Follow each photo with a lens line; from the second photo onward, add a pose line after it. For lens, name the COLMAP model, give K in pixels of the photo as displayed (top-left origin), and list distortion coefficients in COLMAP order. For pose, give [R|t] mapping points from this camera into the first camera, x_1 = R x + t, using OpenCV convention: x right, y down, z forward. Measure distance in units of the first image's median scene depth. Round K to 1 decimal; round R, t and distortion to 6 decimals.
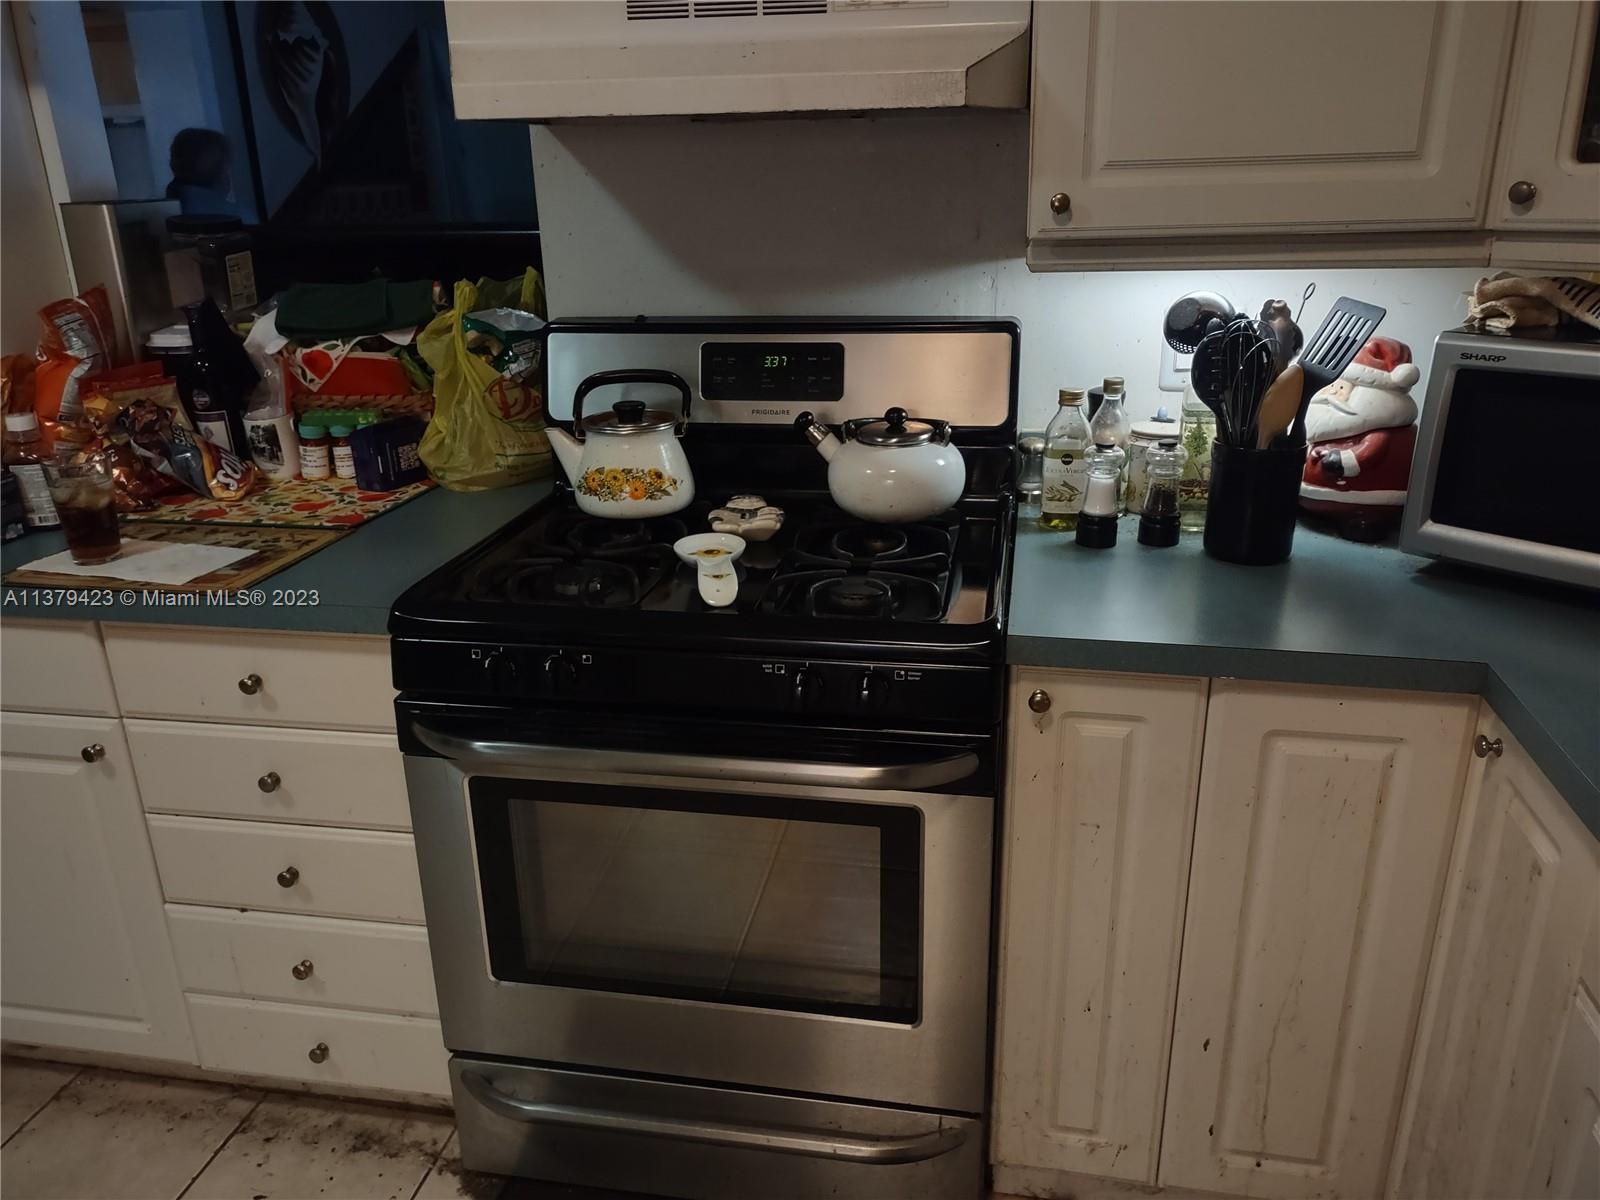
lens RADIAL K [[1209.0, 0, 786.4], [0, 1209.0, 603.6], [0, 0, 1]] dist [0.059118, -0.083525]
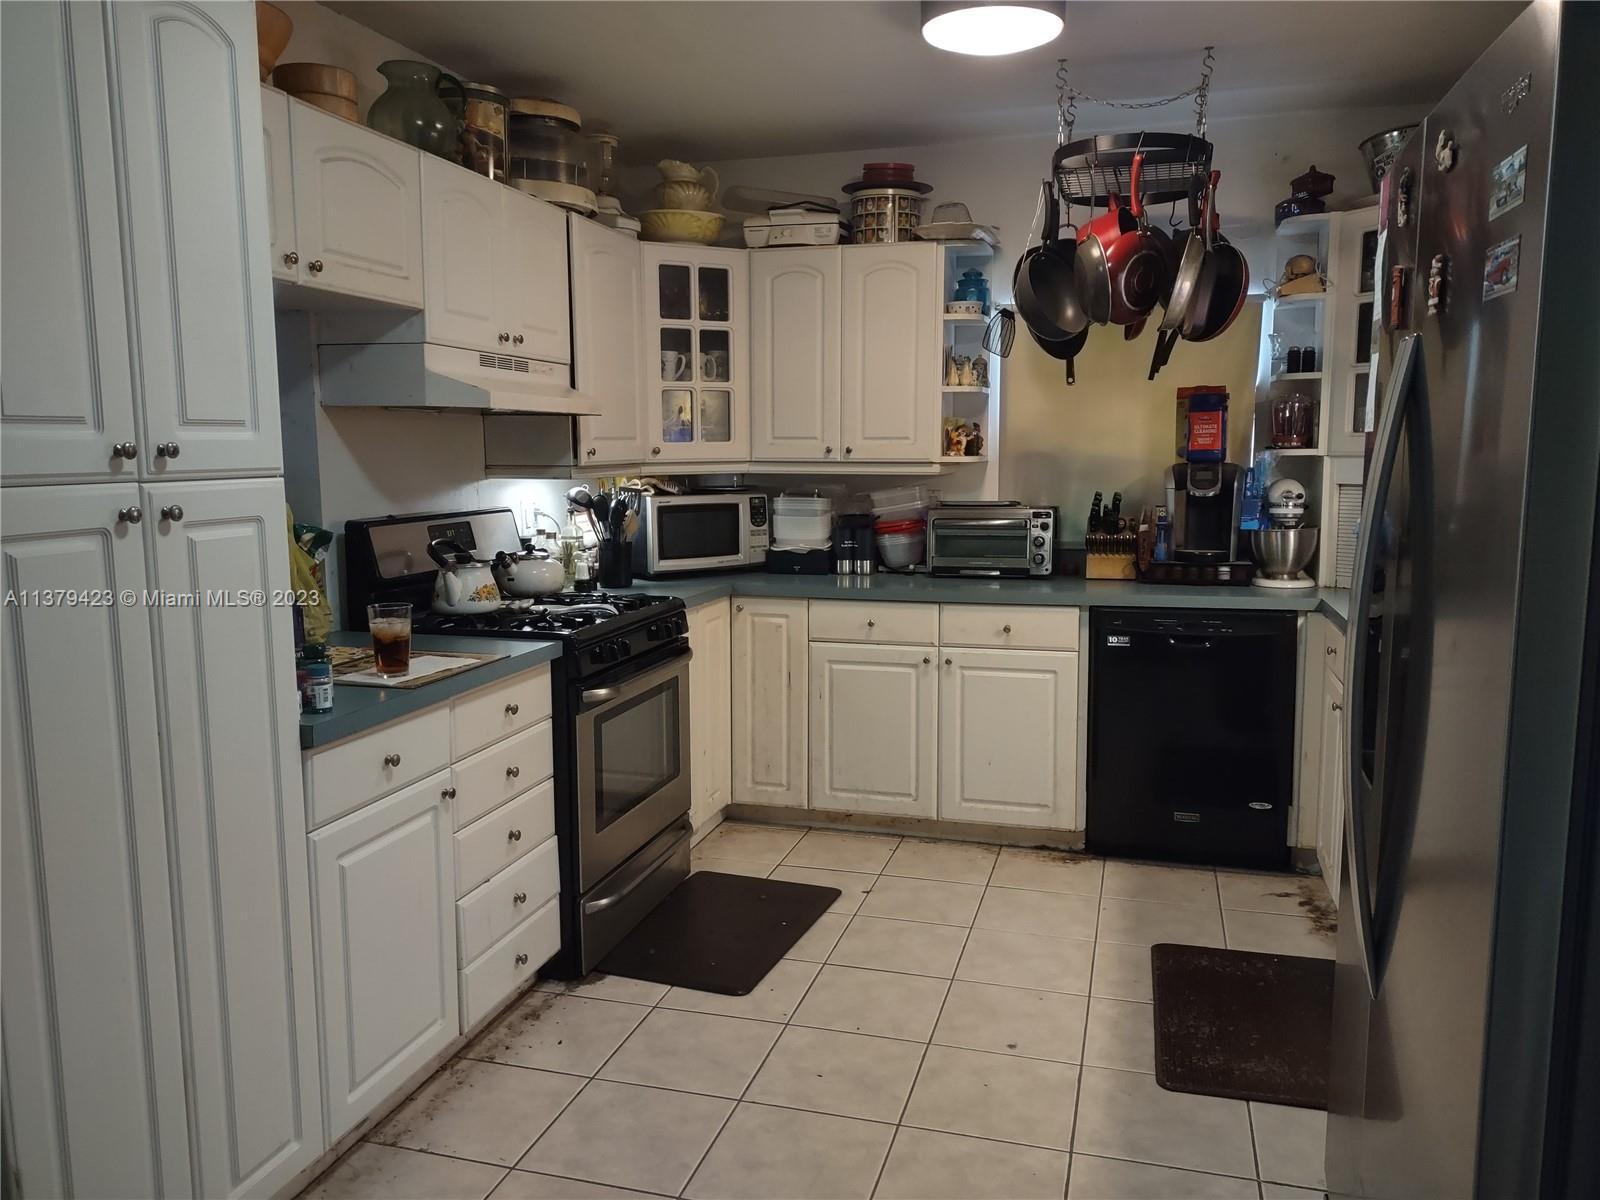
lens RADIAL K [[1209.0, 0, 811.8], [0, 1209.0, 594.8], [0, 0, 1]] dist [0.059118, -0.083525]
pose [[0.069640, -0.098262, 0.992721, -1.968282], [0.340702, 0.937643, 0.068910, -0.055735], [-0.937589, 0.333423, 0.098775, 0.355947]]
